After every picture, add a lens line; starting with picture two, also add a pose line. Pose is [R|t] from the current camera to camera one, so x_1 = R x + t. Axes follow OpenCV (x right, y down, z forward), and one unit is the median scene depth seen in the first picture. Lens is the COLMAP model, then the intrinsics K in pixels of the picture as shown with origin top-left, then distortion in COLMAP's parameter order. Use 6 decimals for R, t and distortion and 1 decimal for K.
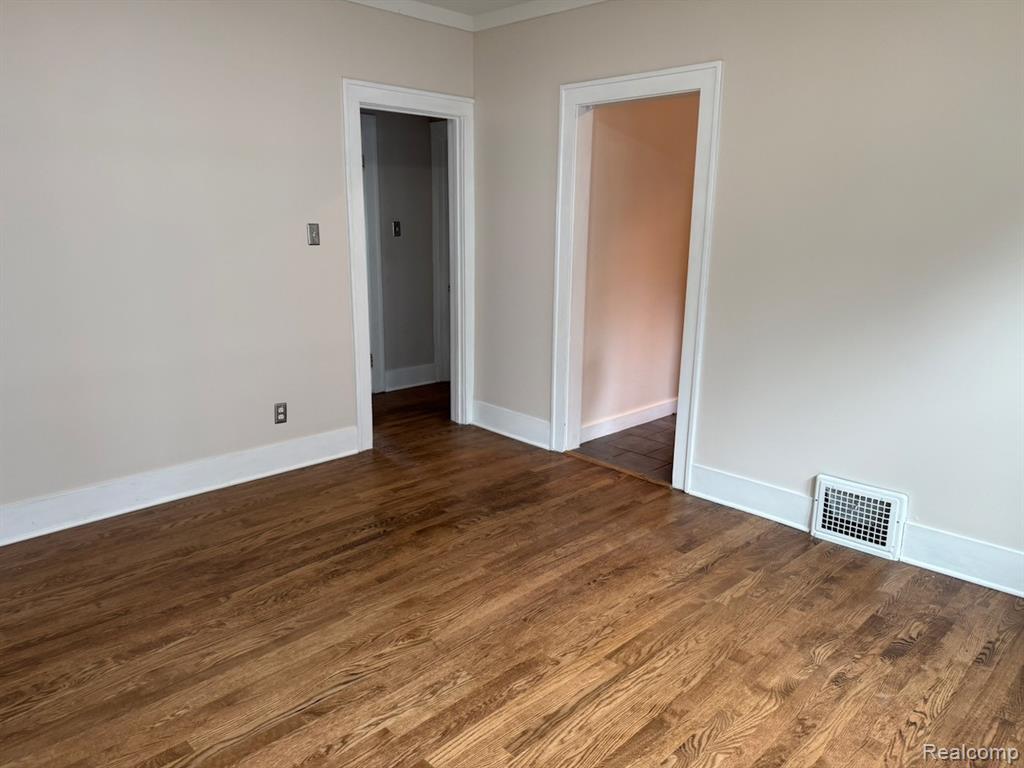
lens RADIAL K [[719.2, 0, 506.7], [0, 719.2, 384.3], [0, 0, 1]] dist [0.079716, -0.087400]
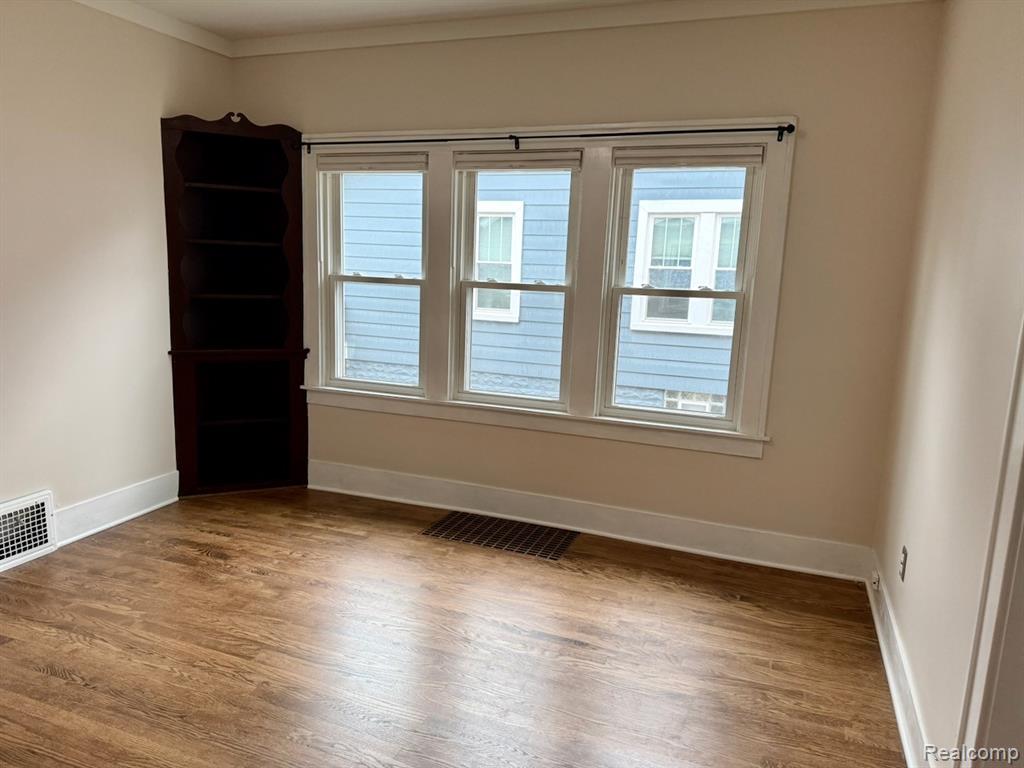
lens RADIAL K [[719.2, 0, 514.2], [0, 719.2, 392.7], [0, 0, 1]] dist [0.079716, -0.087400]
pose [[-0.427113, -0.183472, 0.885388, -0.769276], [0.159380, 0.948589, 0.273454, -0.193159], [-0.890041, 0.257909, -0.375913, 0.811068]]
